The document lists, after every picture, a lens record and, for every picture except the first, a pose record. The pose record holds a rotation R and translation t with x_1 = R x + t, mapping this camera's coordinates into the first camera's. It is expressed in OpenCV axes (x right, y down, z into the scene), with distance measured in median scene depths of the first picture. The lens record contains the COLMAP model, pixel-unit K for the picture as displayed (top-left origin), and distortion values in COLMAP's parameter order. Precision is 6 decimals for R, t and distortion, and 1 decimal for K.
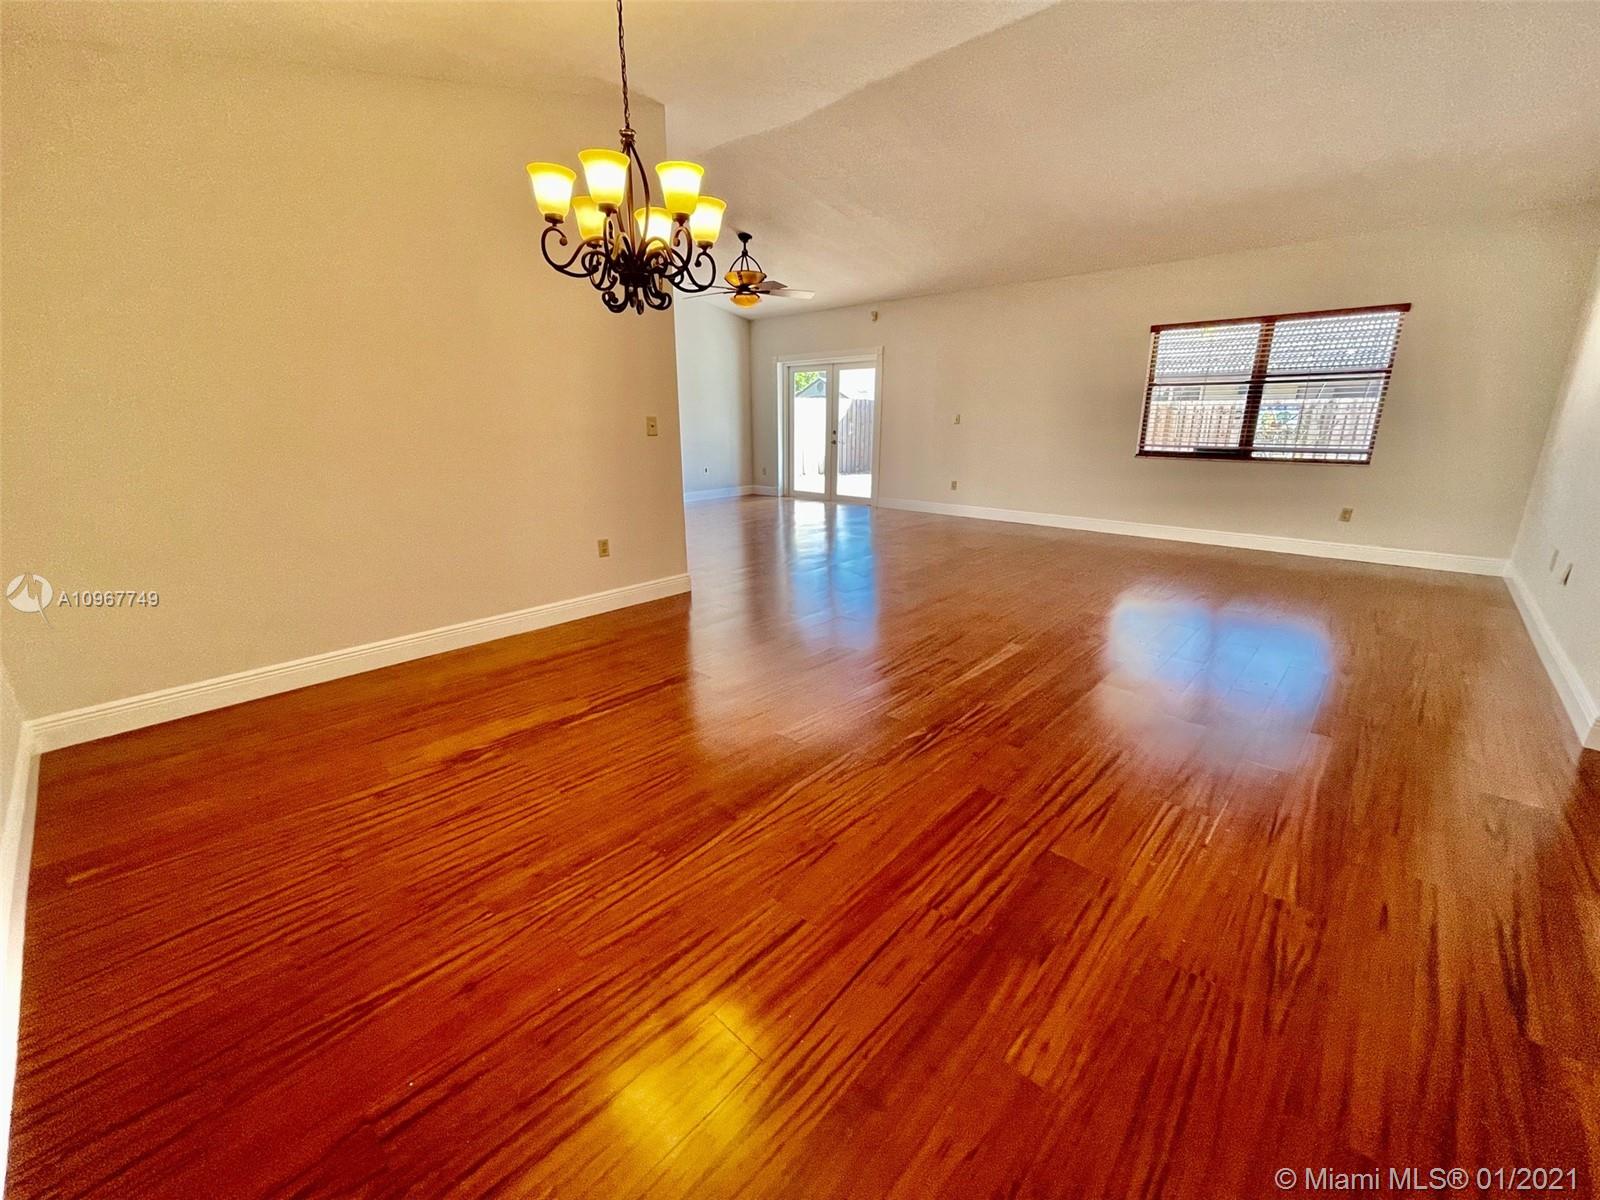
lens RADIAL K [[647.0, 0, 796.3], [0, 647.0, 601.0], [0, 0, 1]] dist [0.000387, -0.000551]
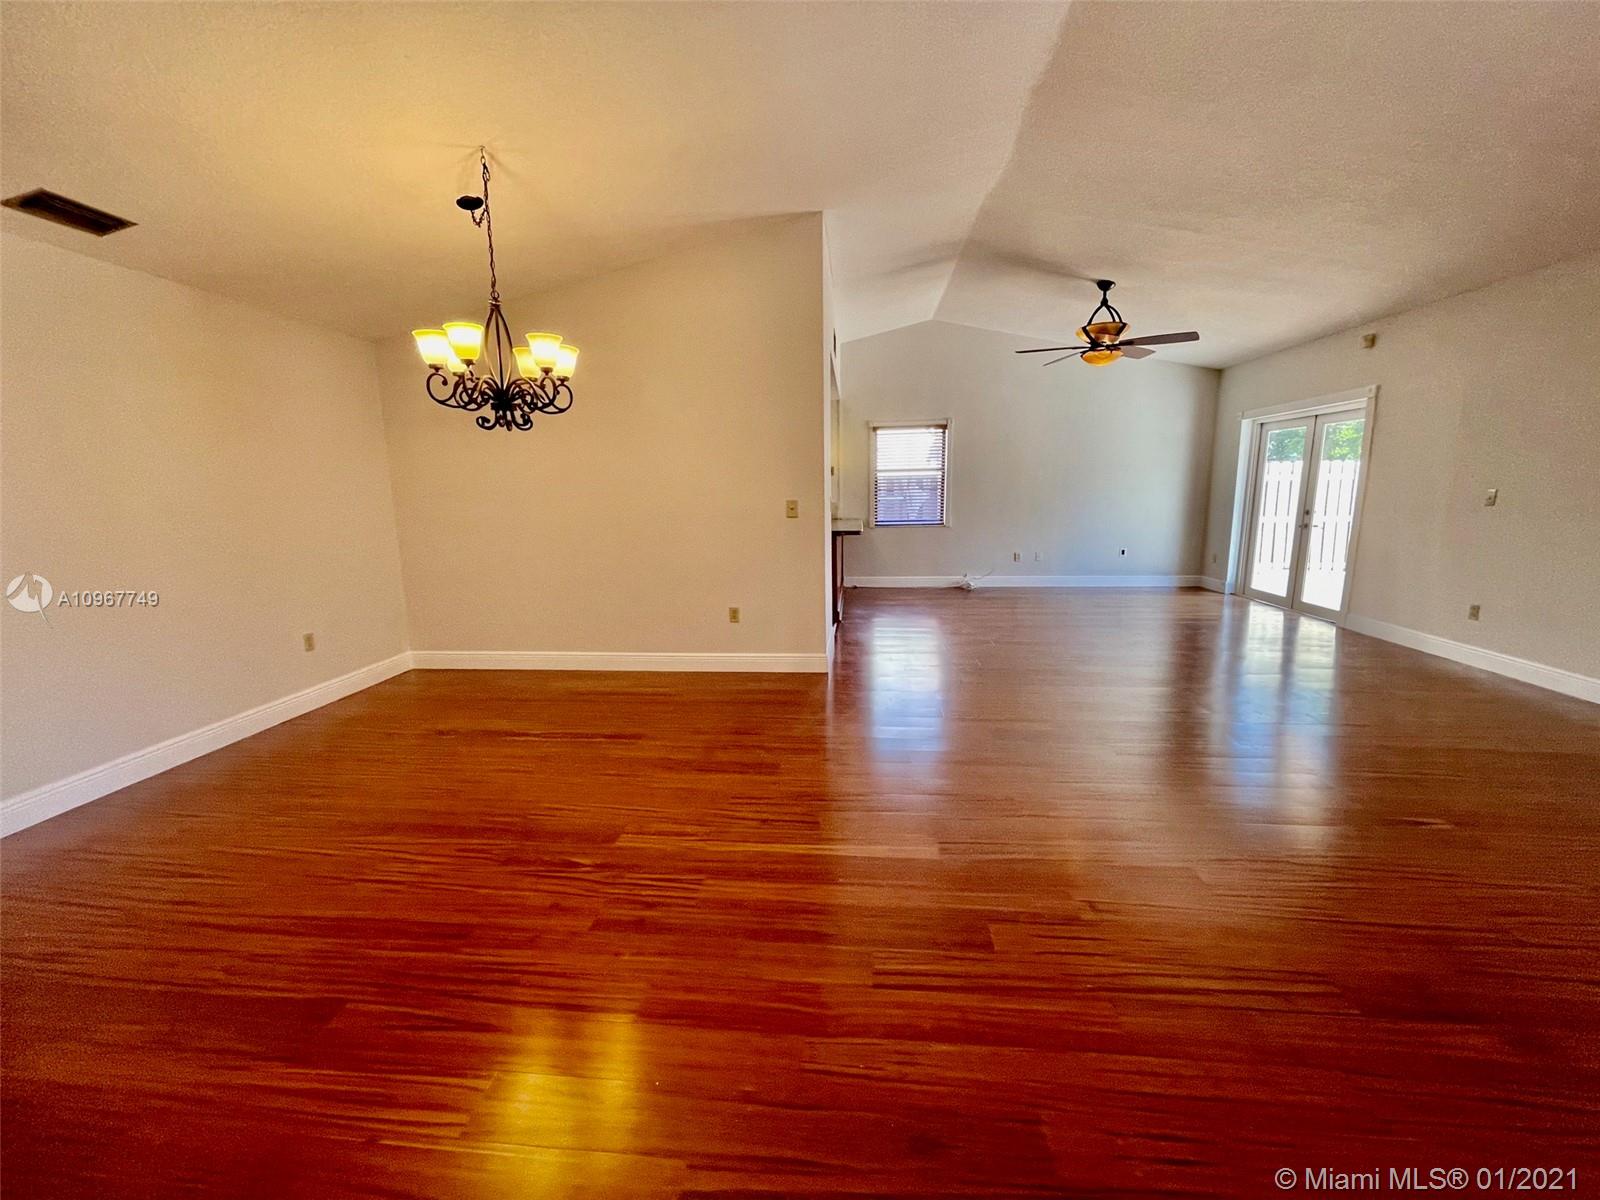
lens RADIAL K [[647.0, 0, 800.9], [0, 647.0, 602.6], [0, 0, 1]] dist [0.000387, -0.000551]
pose [[0.606852, 0.135705, -0.783145, 0.431175], [-0.208496, 0.977991, 0.007907, -0.090407], [0.766982, 0.158484, 0.621789, 0.262289]]
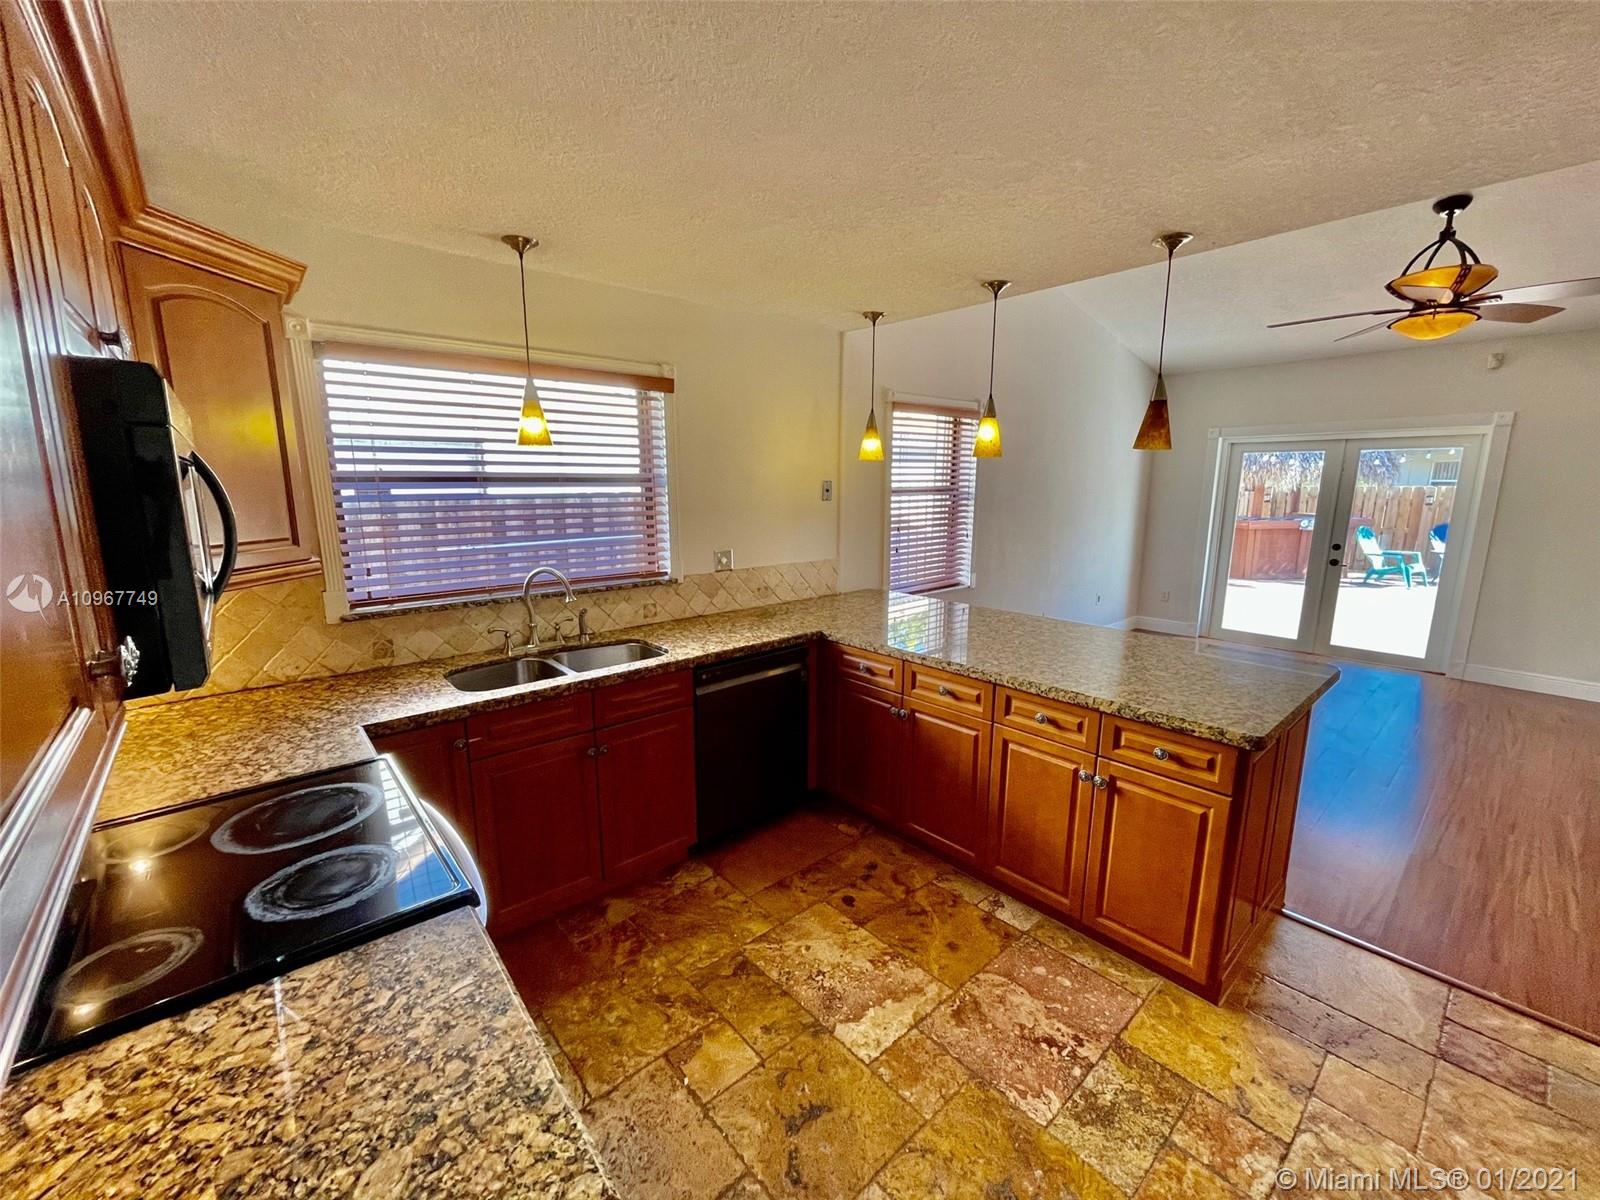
lens RADIAL K [[647.0, 0, 789.0], [0, 647.0, 597.5], [0, 0, 1]] dist [0.000387, -0.000551]
pose [[0.992458, 0.028019, -0.119336, -0.581721], [-0.039751, 0.994481, -0.097097, -0.200208], [0.115957, 0.101108, 0.988095, 0.508375]]
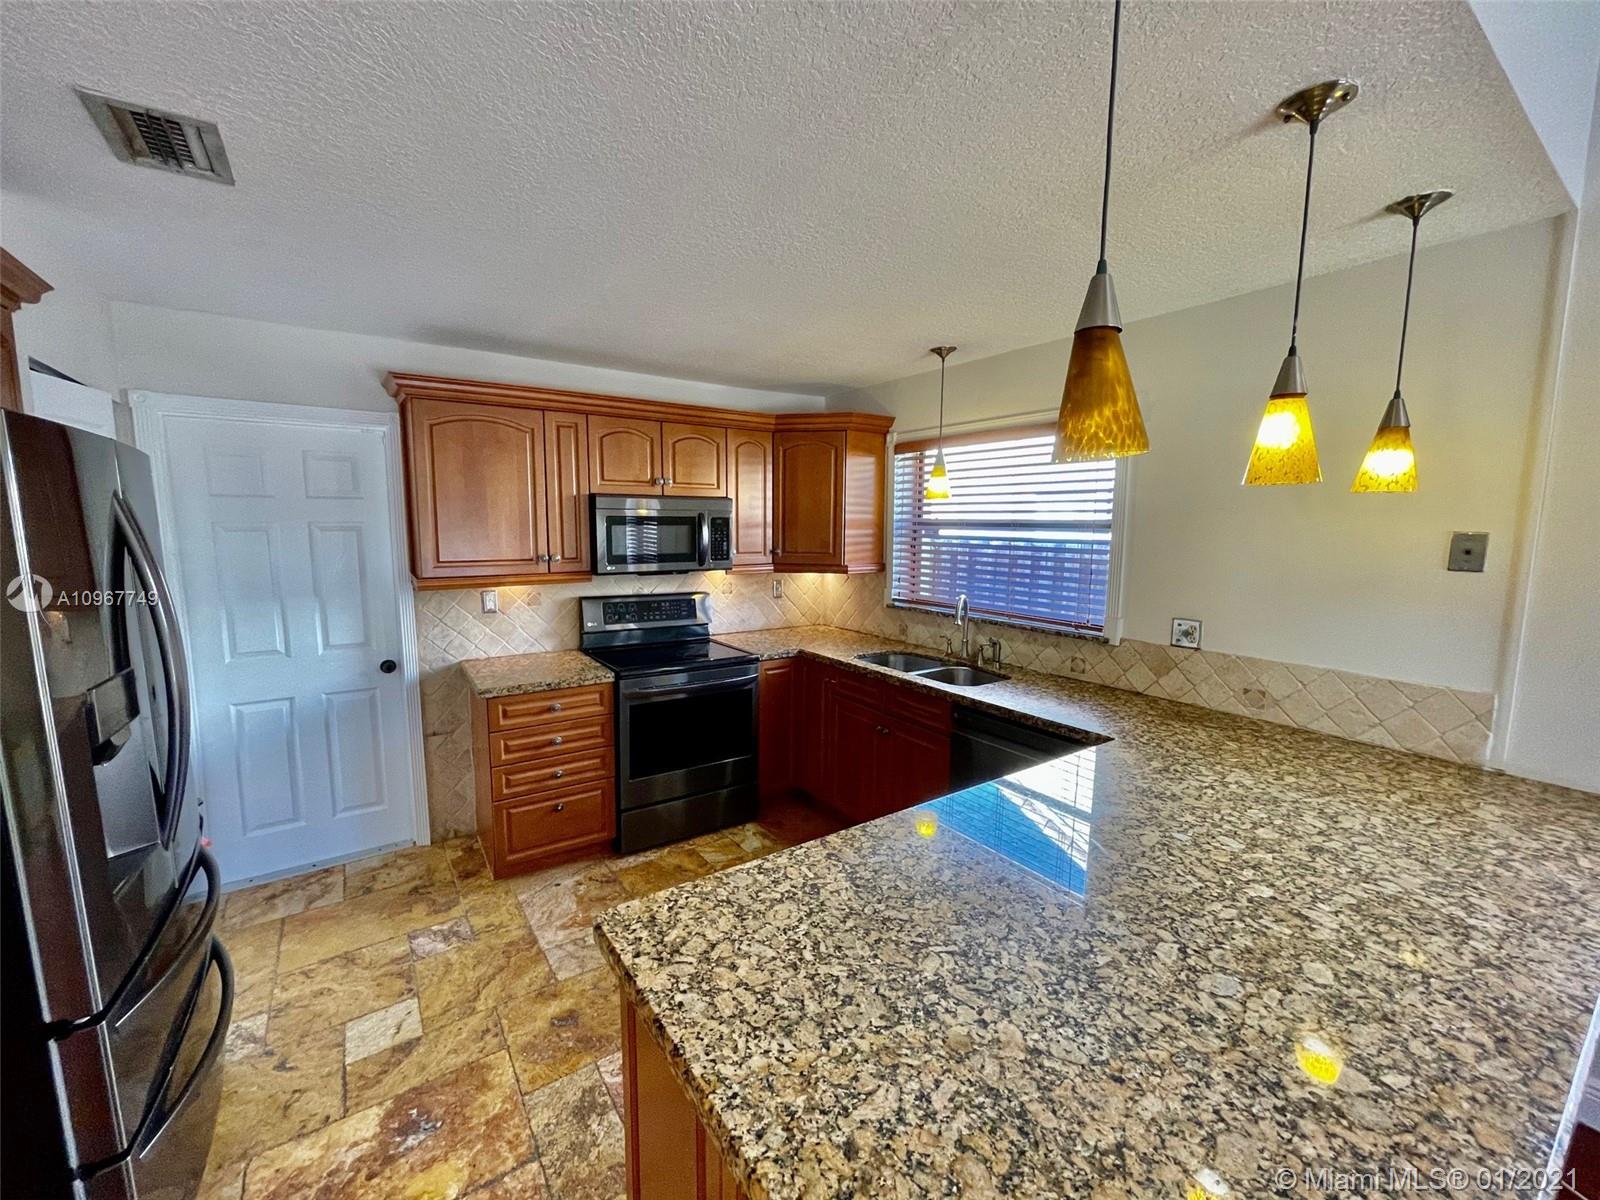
lens RADIAL K [[647.0, 0, 801.3], [0, 647.0, 603.6], [0, 0, 1]] dist [0.000387, -0.000551]
pose [[-0.218883, 0.129375, -0.967136, -0.257848], [-0.276591, 0.942289, 0.188650, -0.309617], [0.935728, 0.308793, -0.170467, 0.872336]]
